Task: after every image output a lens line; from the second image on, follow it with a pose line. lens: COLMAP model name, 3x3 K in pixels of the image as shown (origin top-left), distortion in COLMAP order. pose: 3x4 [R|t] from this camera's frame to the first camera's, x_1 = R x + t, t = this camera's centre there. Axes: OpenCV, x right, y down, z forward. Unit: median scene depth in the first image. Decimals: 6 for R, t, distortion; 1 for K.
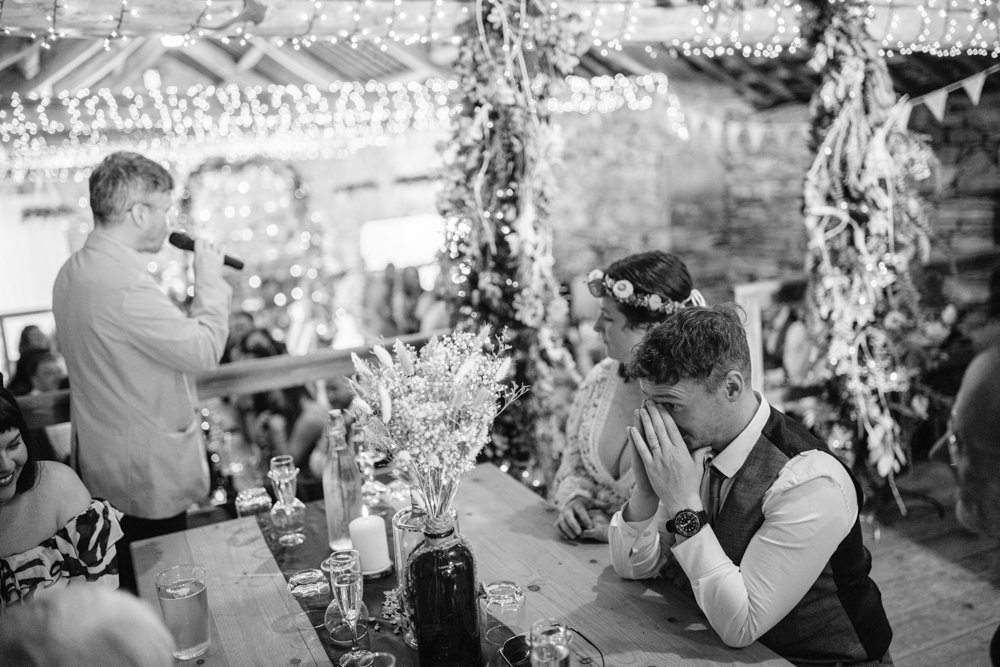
lens RADIAL K [[1003.1, 0, 500.0], [0, 1003.1, 333.5], [0, 0, 1]] dist [-0.056347, 0.004142]
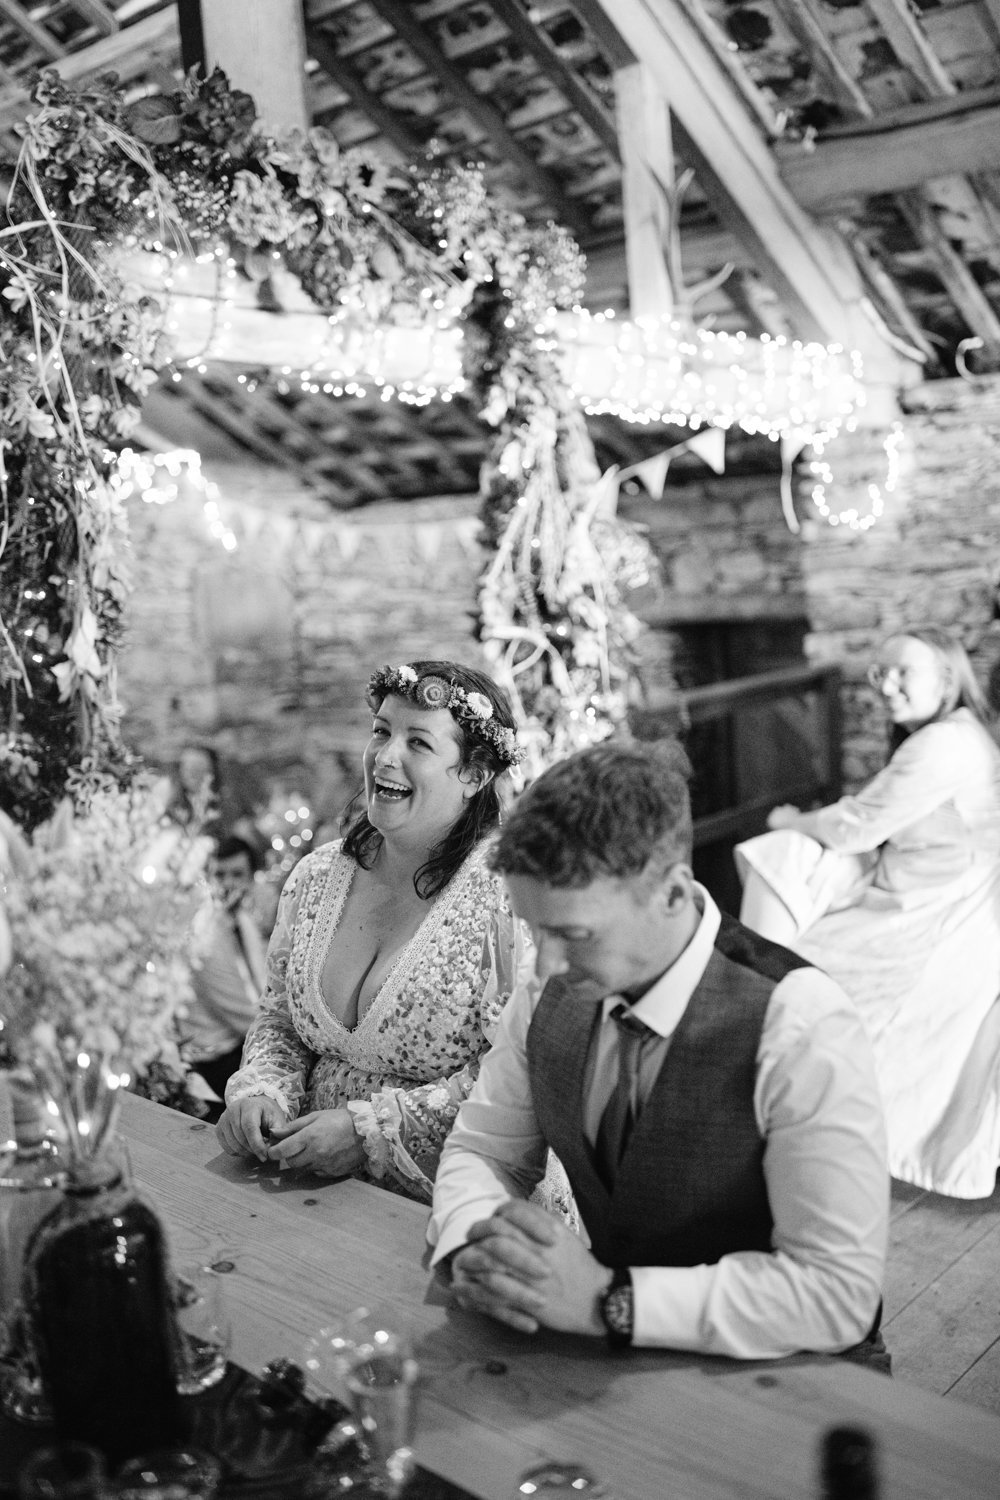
lens RADIAL K [[1457.5, 0, 500.0], [0, 1457.5, 750.0], [0, 0, 1]] dist [0.005634, -0.008102]
pose [[0.903355, -0.033569, 0.427577, -0.107256], [0.071119, 0.994855, -0.072151, 0.026613], [-0.422955, 0.095587, 0.901095, 0.124493]]
